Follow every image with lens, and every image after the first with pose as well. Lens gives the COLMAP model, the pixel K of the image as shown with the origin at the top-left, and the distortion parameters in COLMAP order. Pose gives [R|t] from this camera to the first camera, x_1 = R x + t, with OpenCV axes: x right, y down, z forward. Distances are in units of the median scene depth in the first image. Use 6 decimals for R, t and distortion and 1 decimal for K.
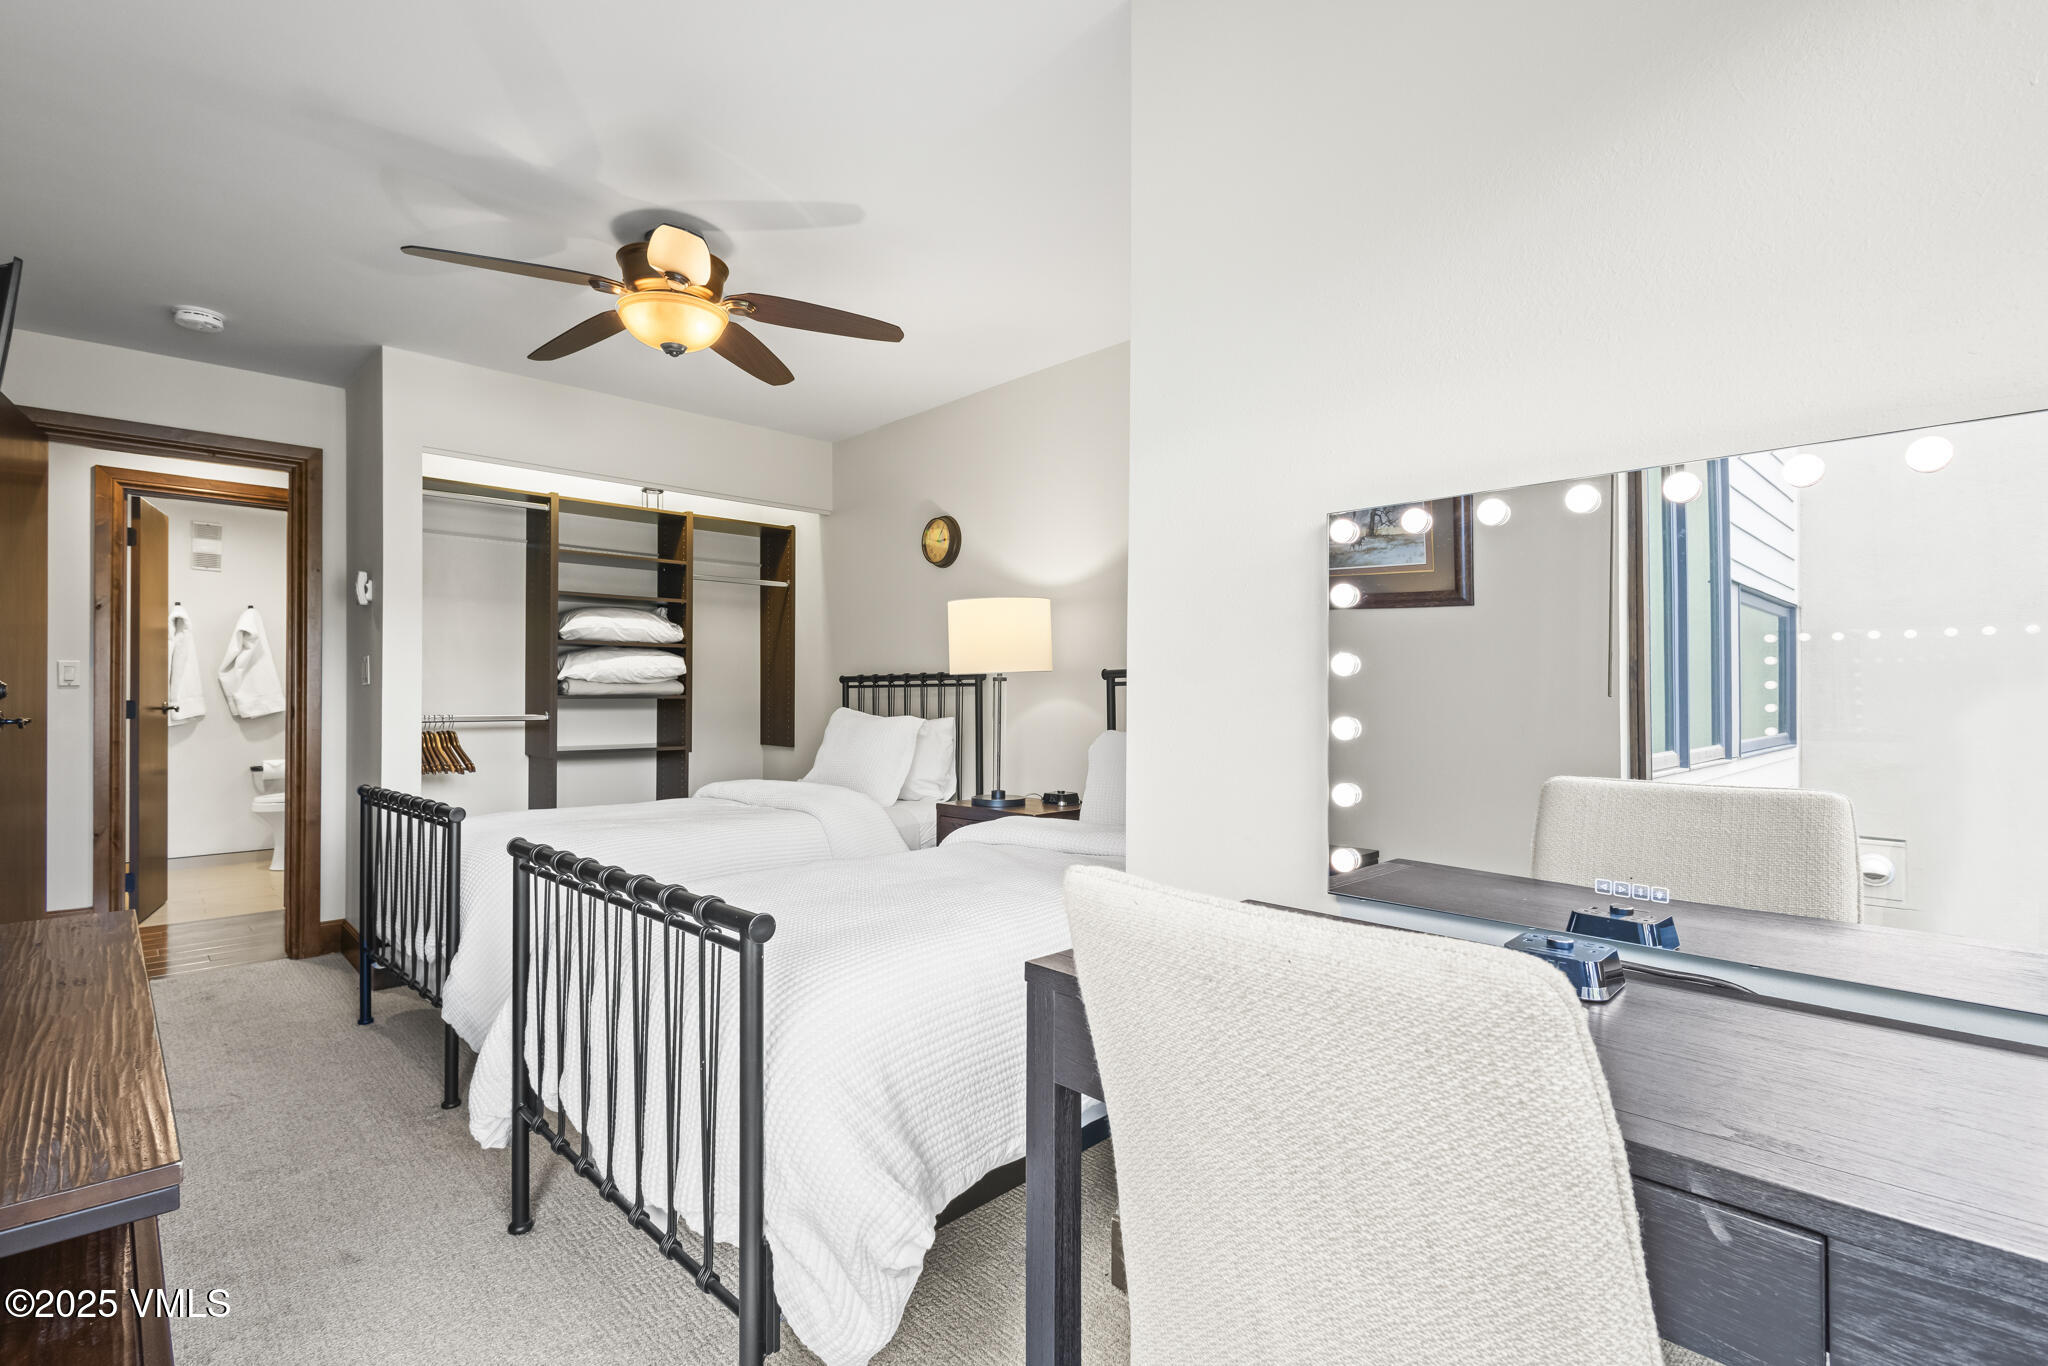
lens RADIAL K [[952.1, 0, 1028.1], [0, 952.1, 686.1], [0, 0, 1]] dist [0.002927, -0.000878]
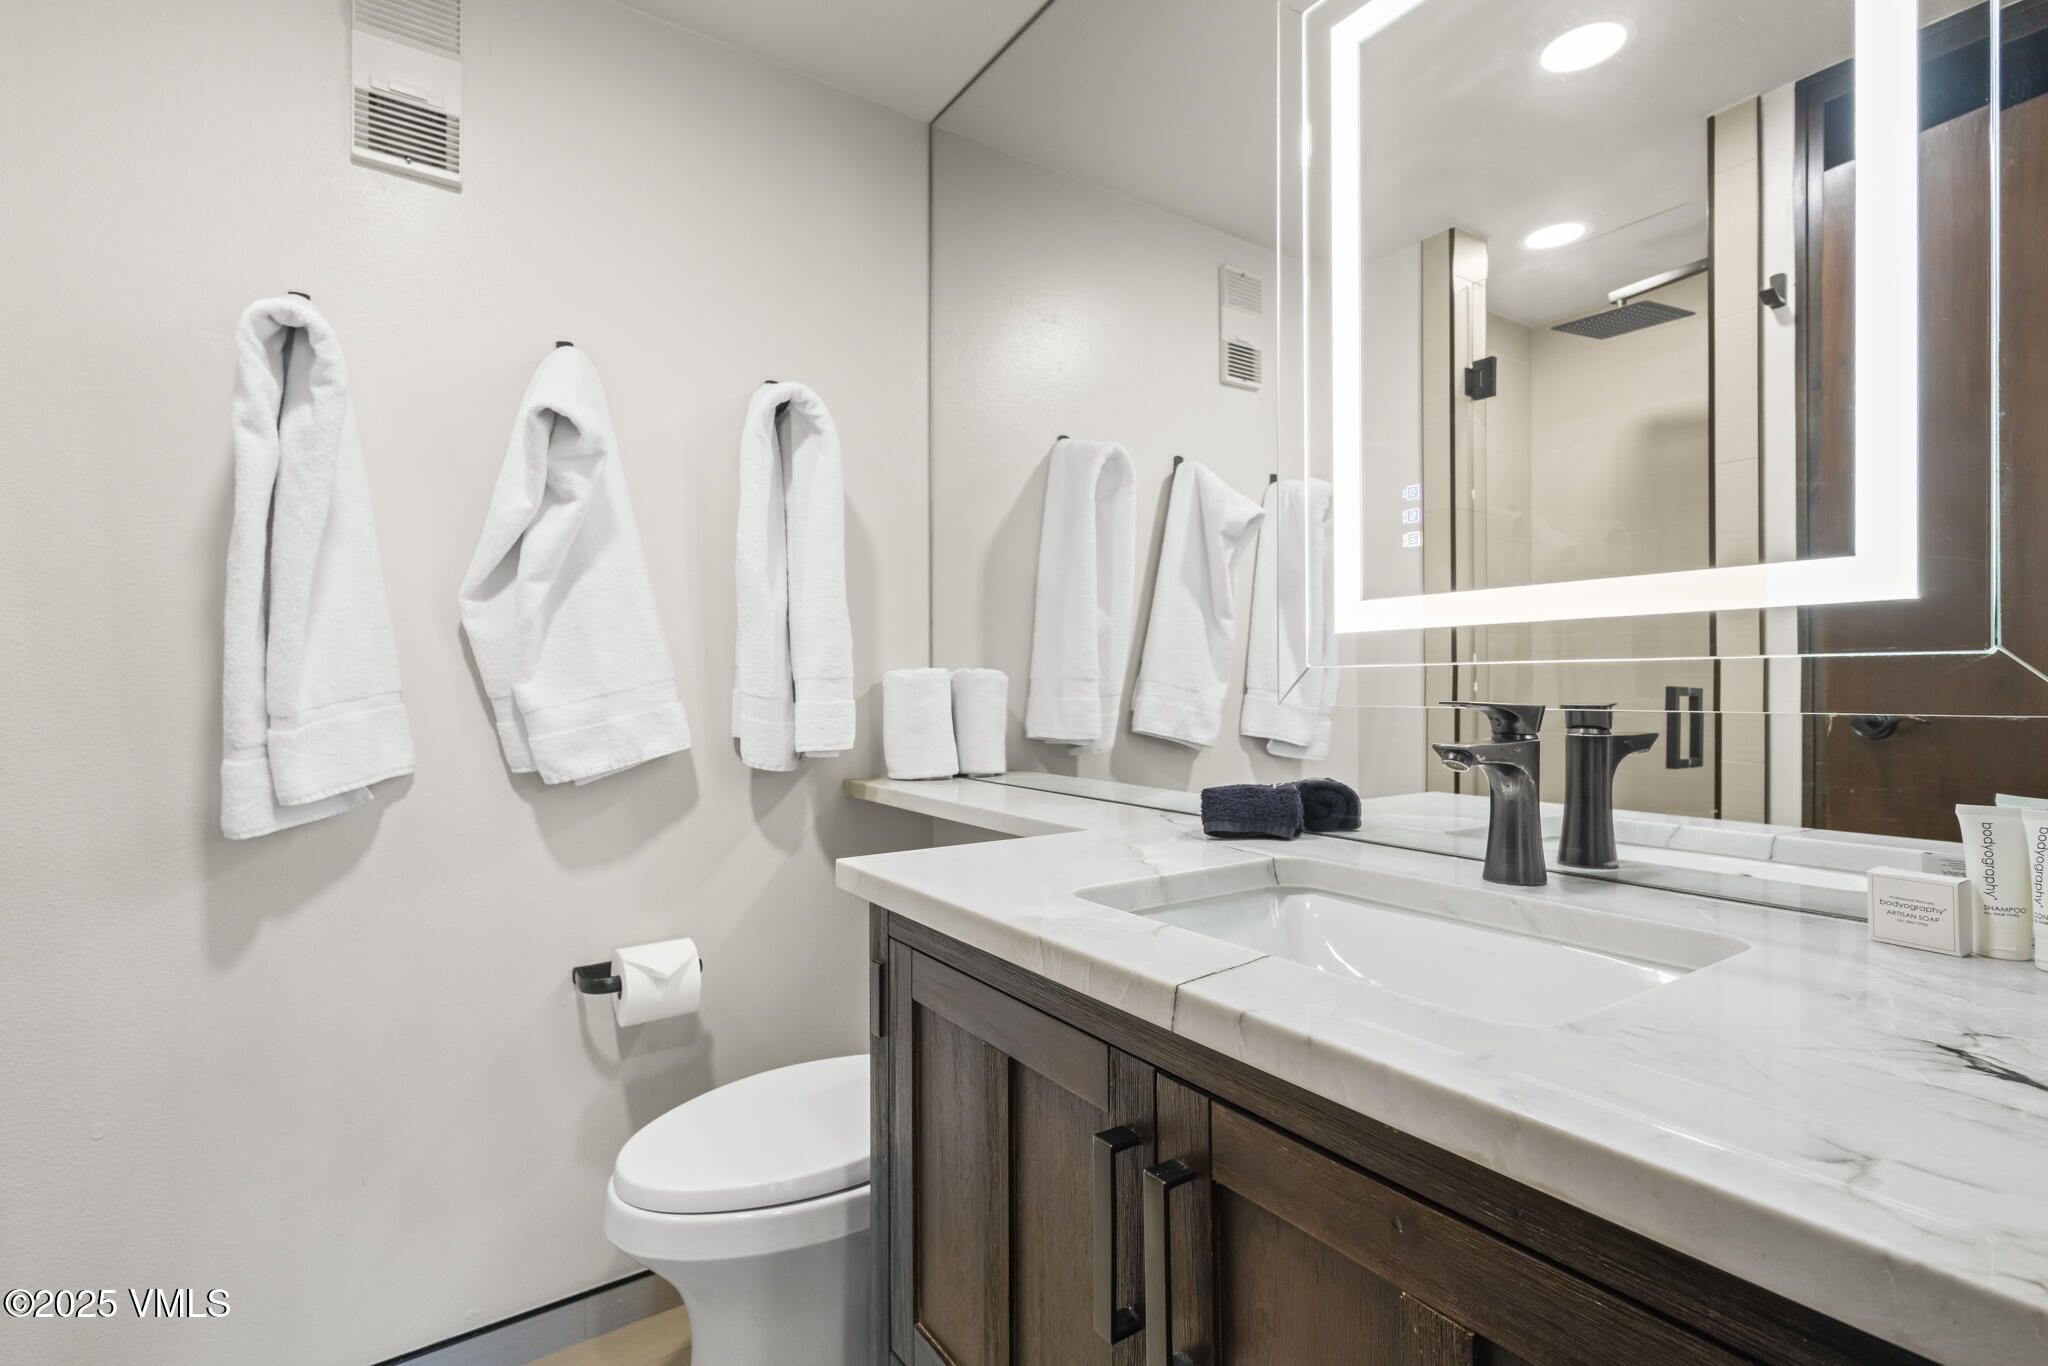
lens RADIAL K [[952.1, 0, 1021.0], [0, 952.1, 687.4], [0, 0, 1]] dist [0.002927, -0.000878]
pose [[0.986043, -0.007832, -0.166306, -0.664840], [0.009822, 0.999890, 0.011151, 0.006560], [0.166200, -0.012629, 0.986011, 0.781194]]
